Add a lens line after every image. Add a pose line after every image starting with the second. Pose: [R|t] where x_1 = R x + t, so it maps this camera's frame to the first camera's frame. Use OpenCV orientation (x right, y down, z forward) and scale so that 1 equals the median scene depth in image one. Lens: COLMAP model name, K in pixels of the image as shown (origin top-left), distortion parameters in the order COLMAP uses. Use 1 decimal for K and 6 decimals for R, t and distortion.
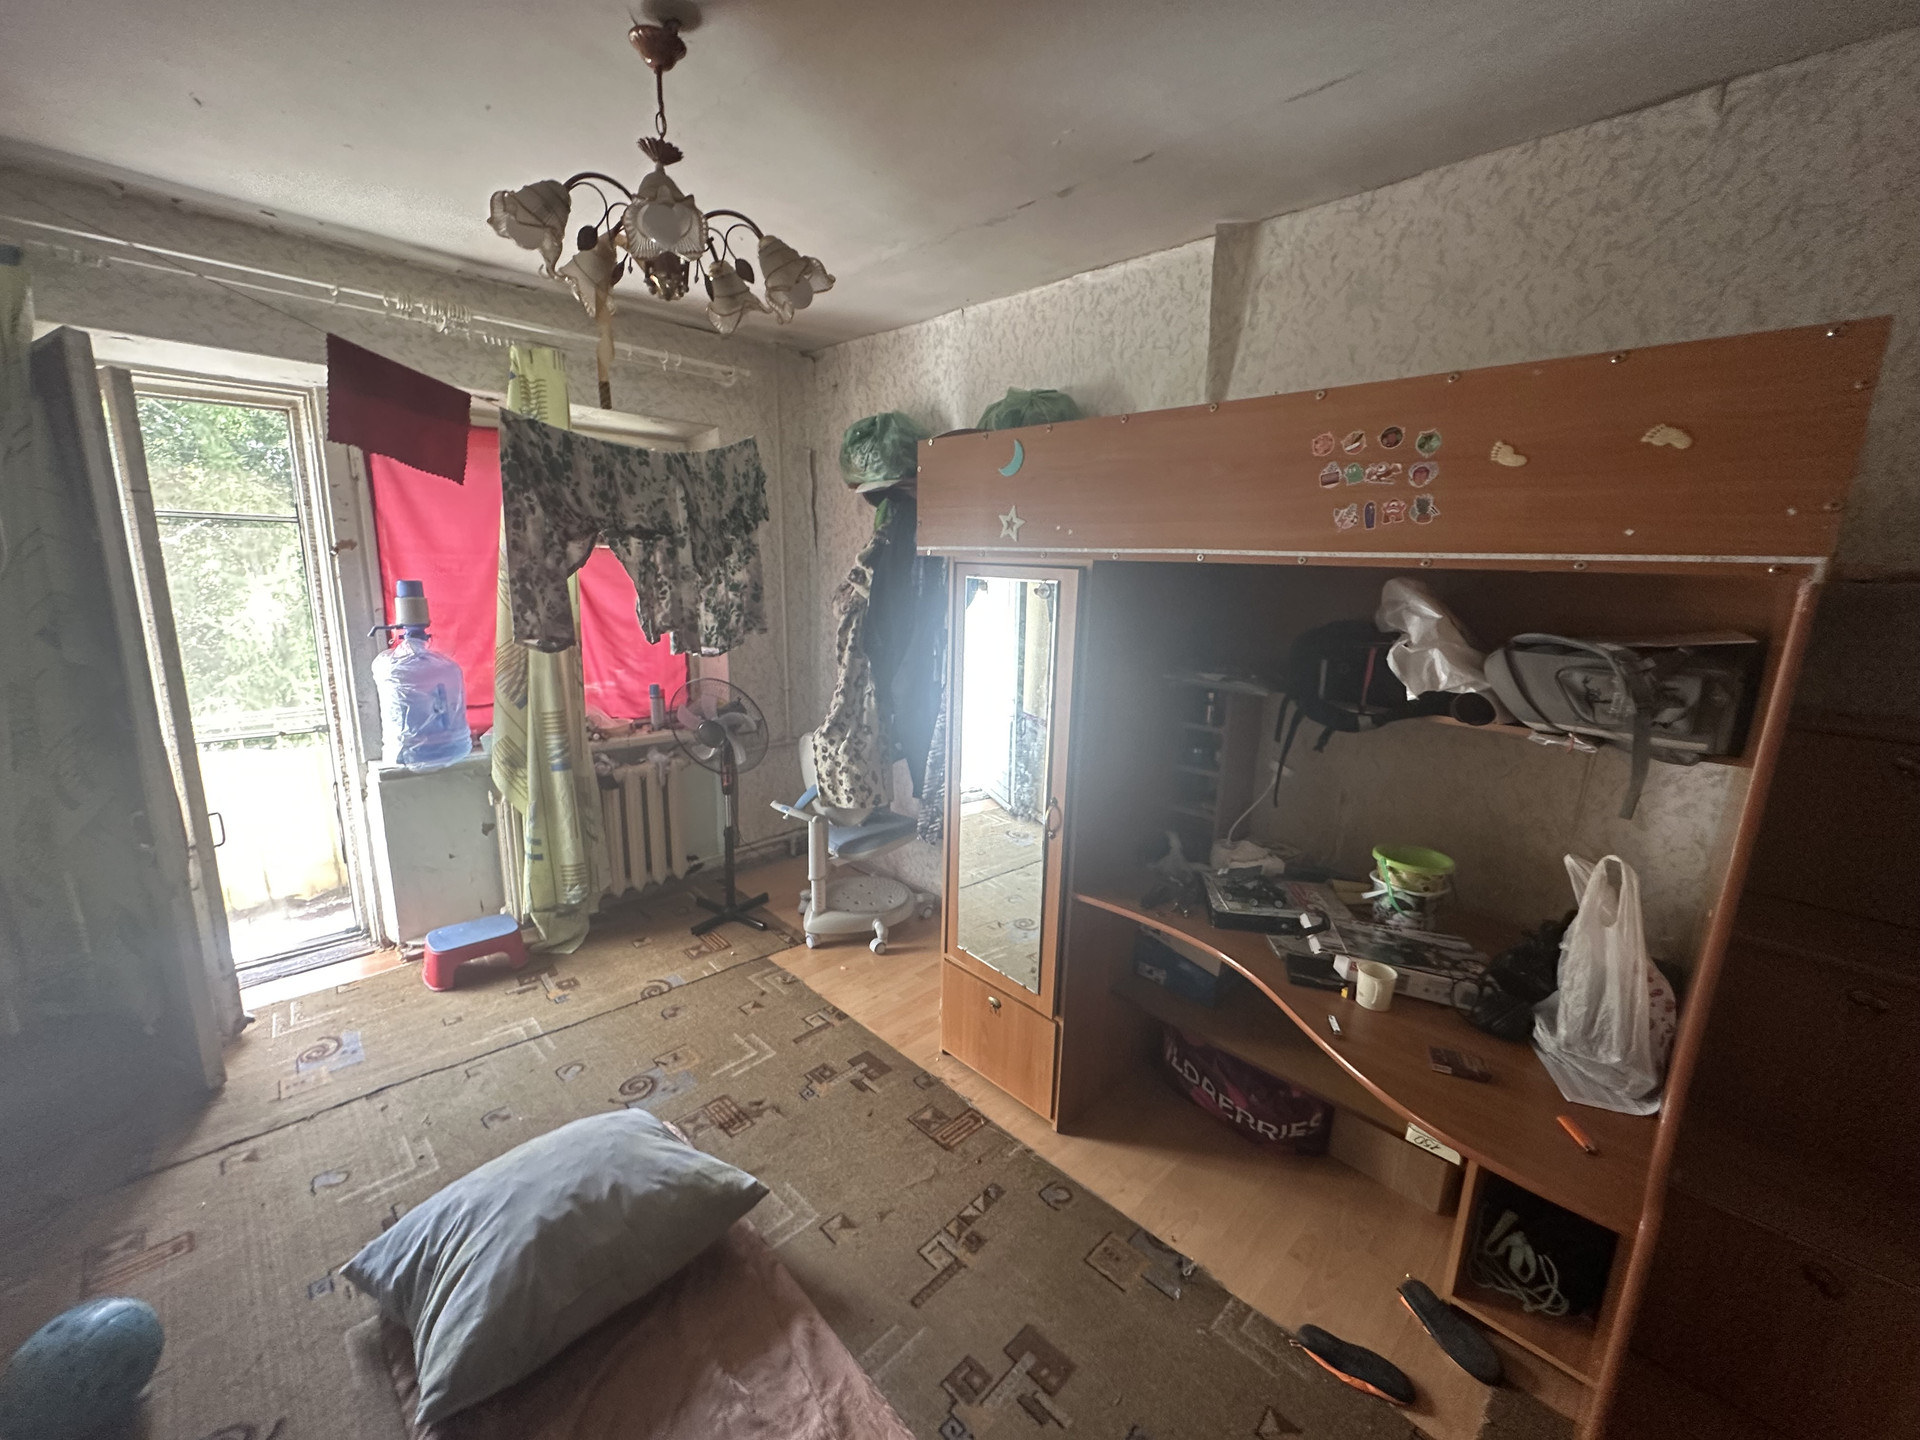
lens RADIAL K [[767.6, 0, 957.0], [0, 767.6, 721.1], [0, 0, 1]] dist [-0.003428, 0.000785]
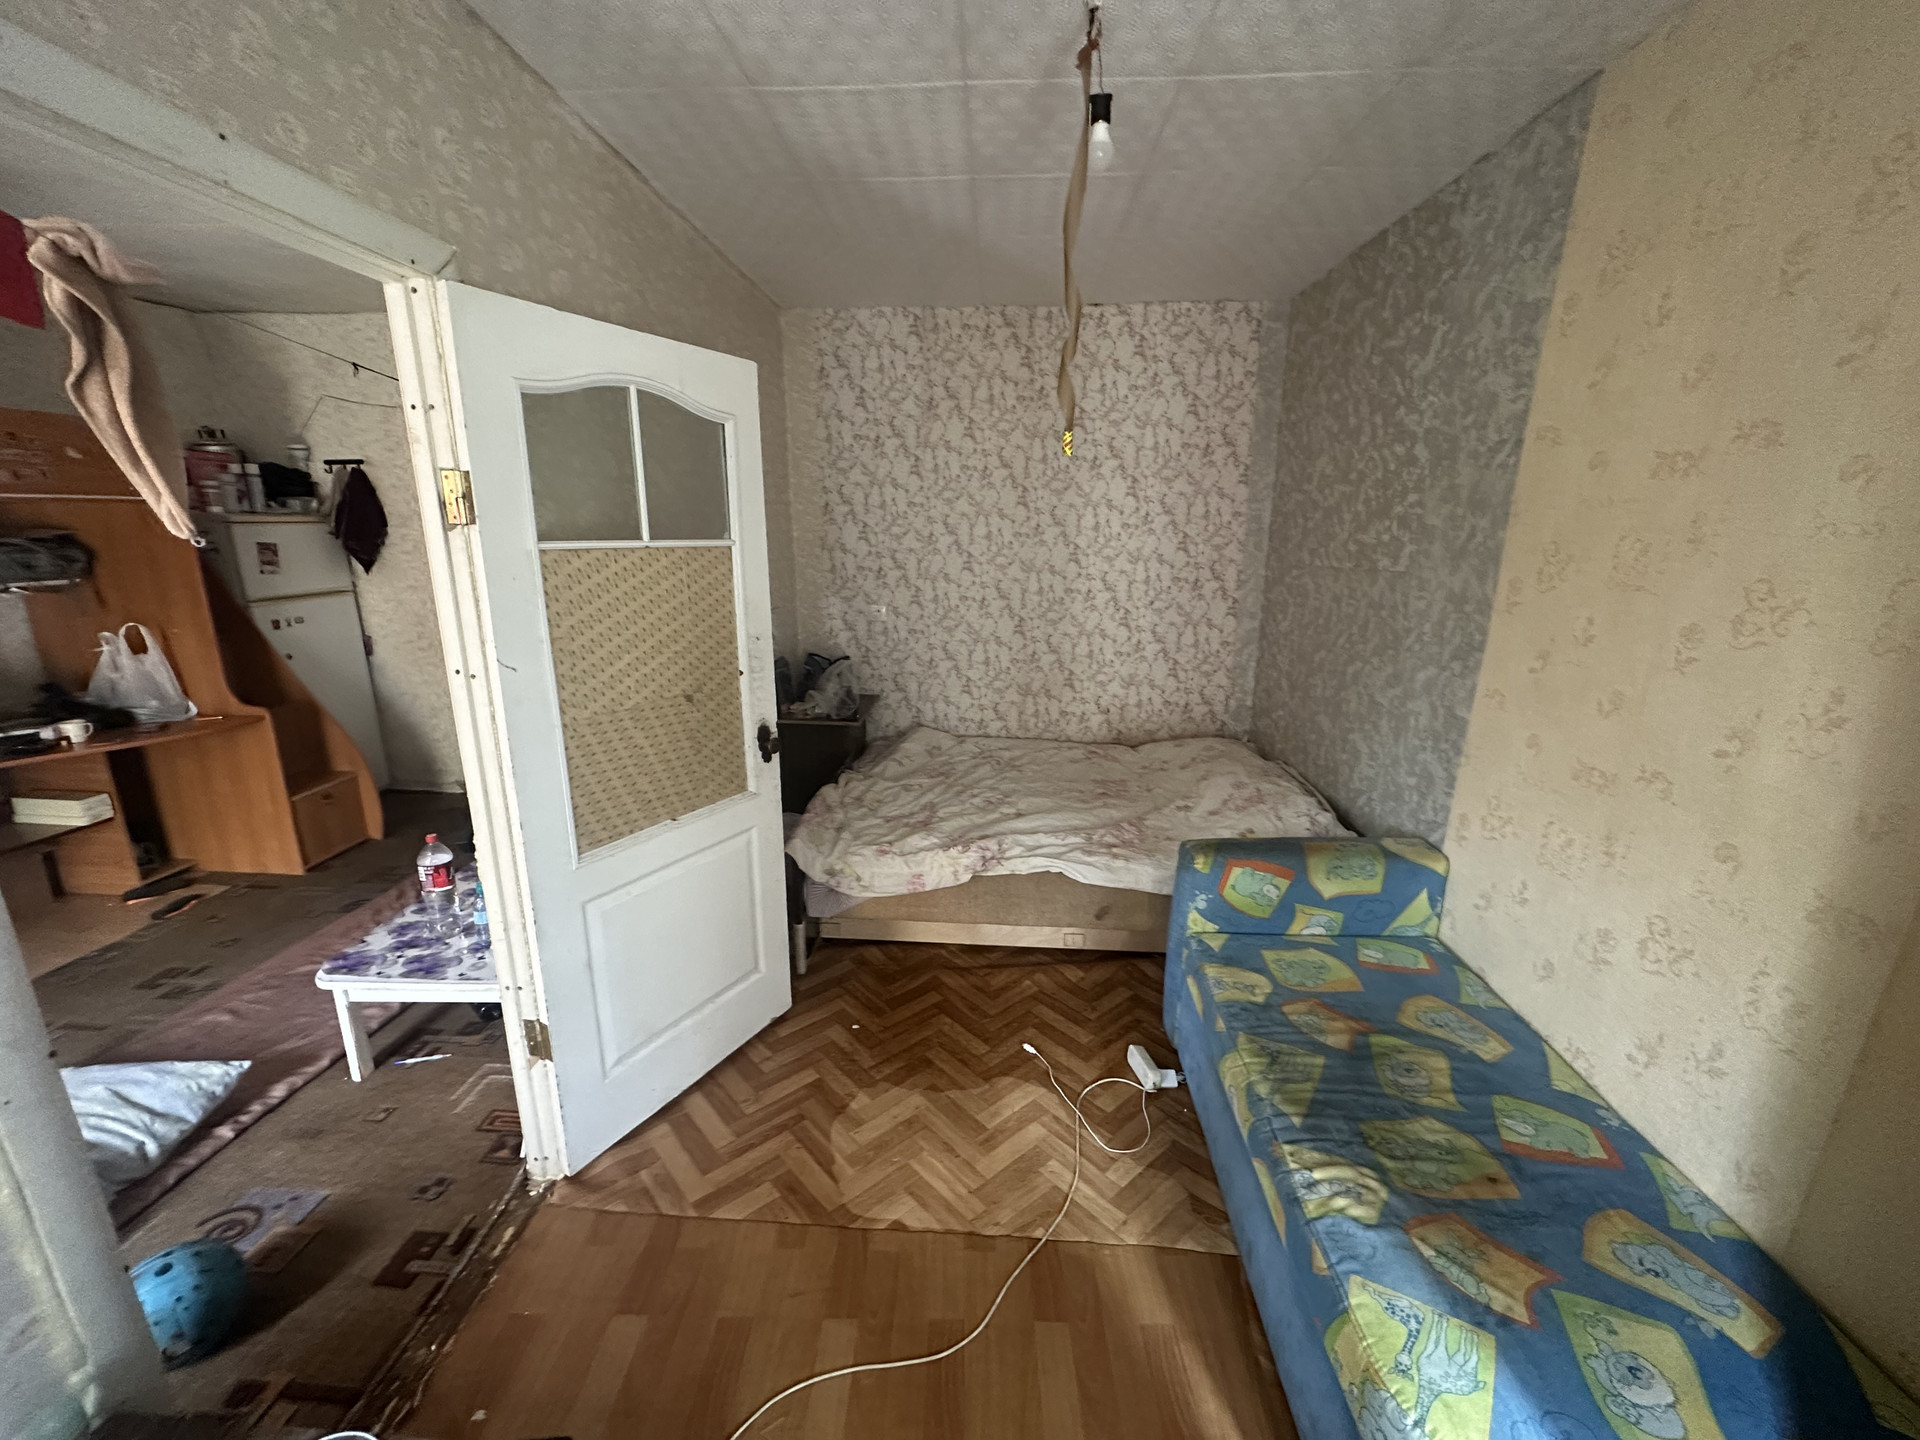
lens RADIAL K [[767.6, 0, 957.0], [0, 767.6, 721.1], [0, 0, 1]] dist [-0.003428, 0.000785]
pose [[-0.661328, -0.220362, 0.716997, -1.404850], [0.129495, 0.907981, 0.398500, -0.088835], [-0.738834, 0.356387, -0.571938, 0.303066]]
